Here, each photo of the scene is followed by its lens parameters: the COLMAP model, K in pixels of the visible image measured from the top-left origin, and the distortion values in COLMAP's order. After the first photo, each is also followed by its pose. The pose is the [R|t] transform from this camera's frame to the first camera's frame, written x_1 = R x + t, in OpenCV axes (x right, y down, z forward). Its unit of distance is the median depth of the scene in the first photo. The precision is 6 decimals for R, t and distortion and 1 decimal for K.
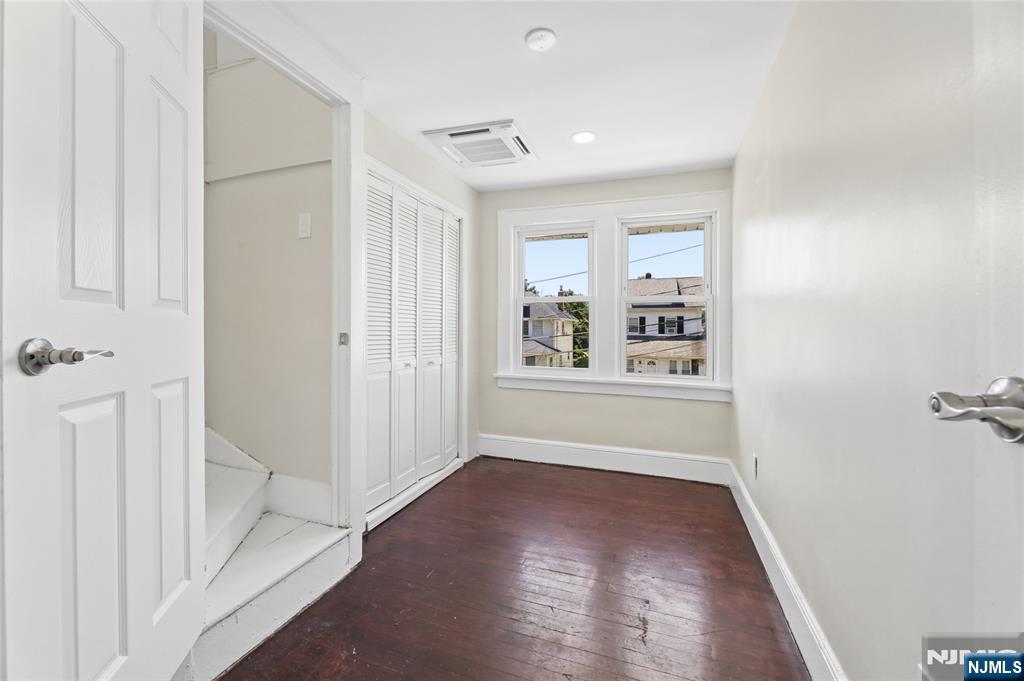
lens RADIAL K [[418.6, 0, 505.9], [0, 418.6, 330.6], [0, 0, 1]] dist [-0.004613, 0.000247]
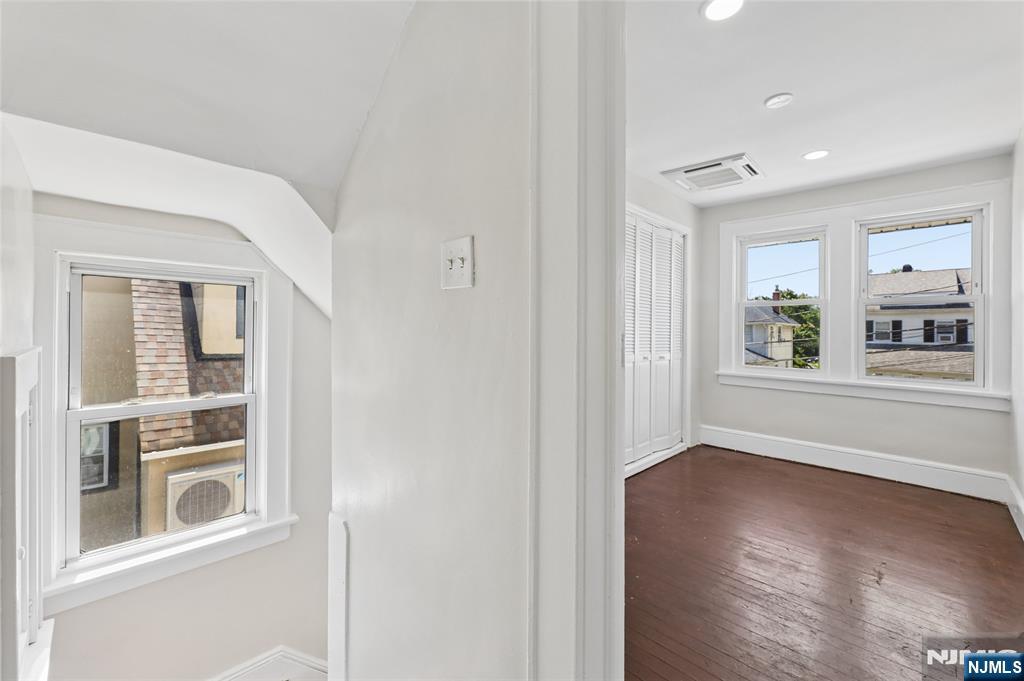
lens RADIAL K [[418.6, 0, 511.5], [0, 418.6, 330.9], [0, 0, 1]] dist [-0.004613, 0.000247]
pose [[0.908026, 0.005237, -0.418882, -0.060983], [-0.009707, 0.999916, -0.008543, 0.012688], [0.418802, 0.011823, 0.908000, -0.250796]]
